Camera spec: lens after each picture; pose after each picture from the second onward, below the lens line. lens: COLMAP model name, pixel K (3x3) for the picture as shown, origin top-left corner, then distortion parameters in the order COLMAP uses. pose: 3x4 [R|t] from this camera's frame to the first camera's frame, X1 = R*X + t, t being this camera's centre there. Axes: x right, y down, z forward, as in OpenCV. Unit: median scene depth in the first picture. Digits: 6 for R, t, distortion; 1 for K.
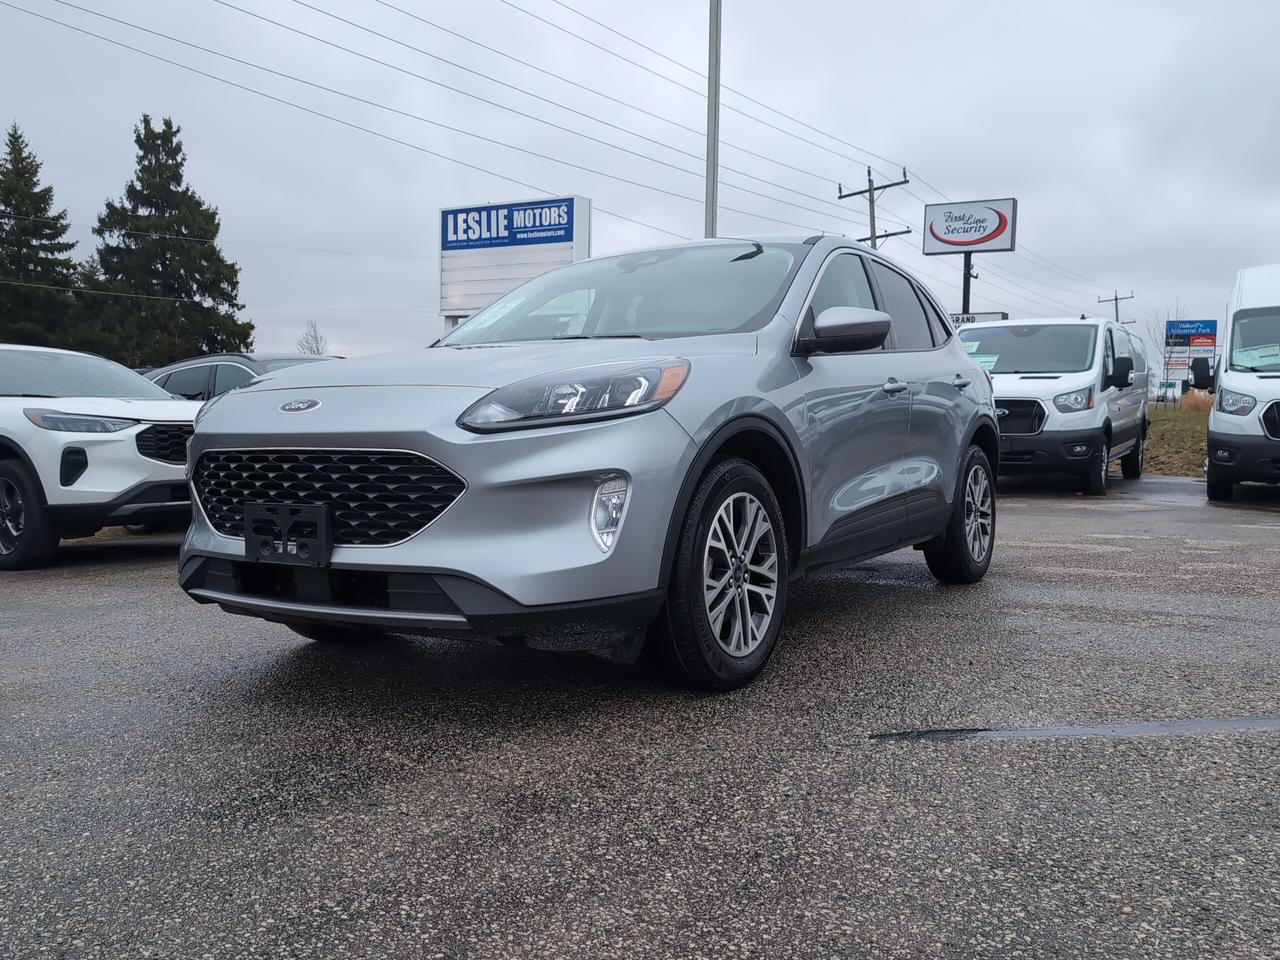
lens RADIAL K [[1112.9, 0, 633.1], [0, 1112.9, 443.7], [0, 0, 1]] dist [0.000083, -0.002513]
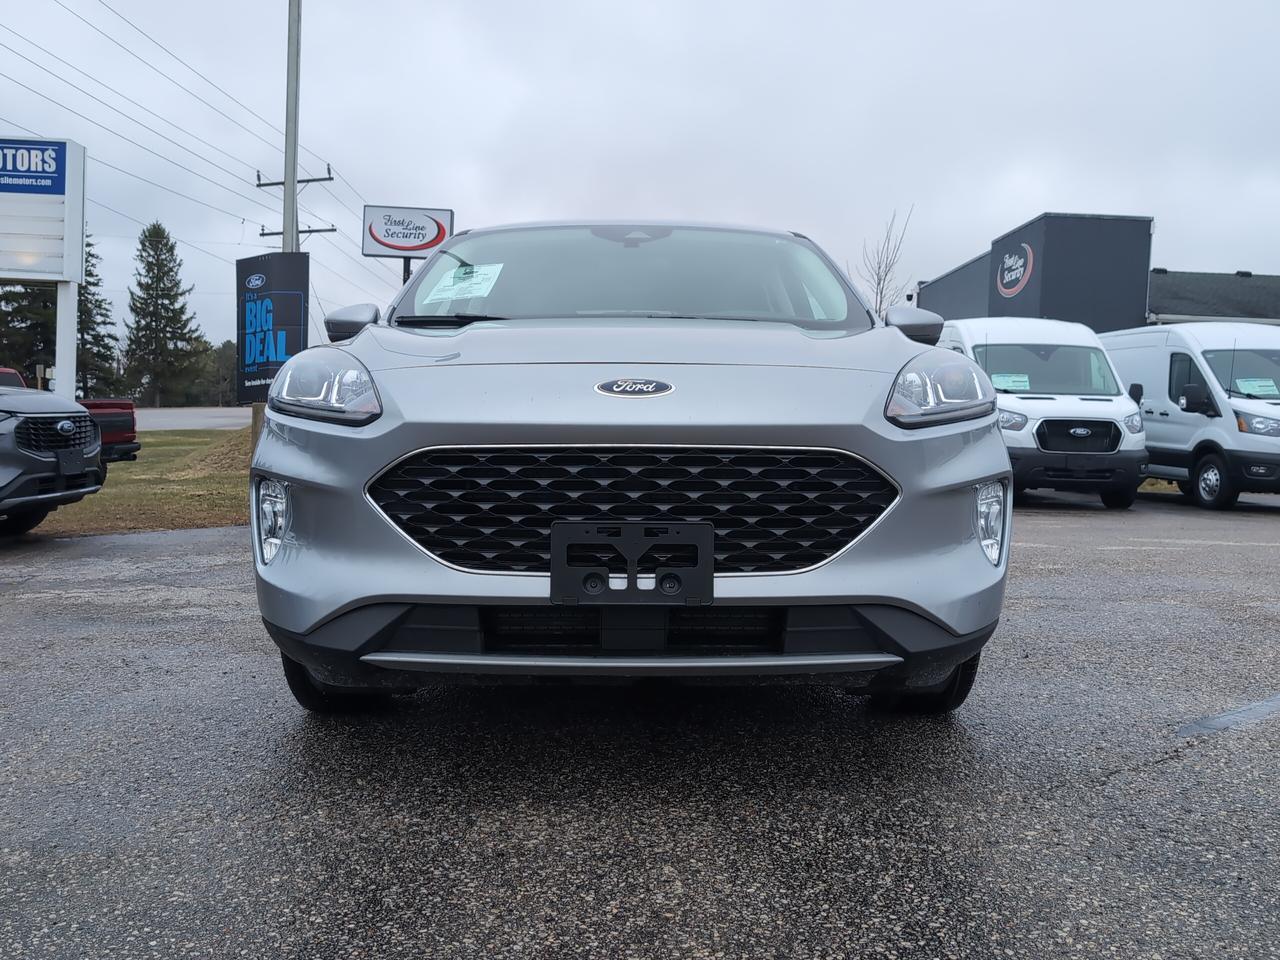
lens RADIAL K [[1112.9, 0, 633.1], [0, 1112.9, 443.7], [0, 0, 1]] dist [0.000083, -0.002513]
pose [[0.836454, 0.013711, 0.547866, -0.149543], [-0.011911, 0.999906, -0.006839, 0.001892], [-0.547908, -0.000805, 0.836538, 0.084163]]
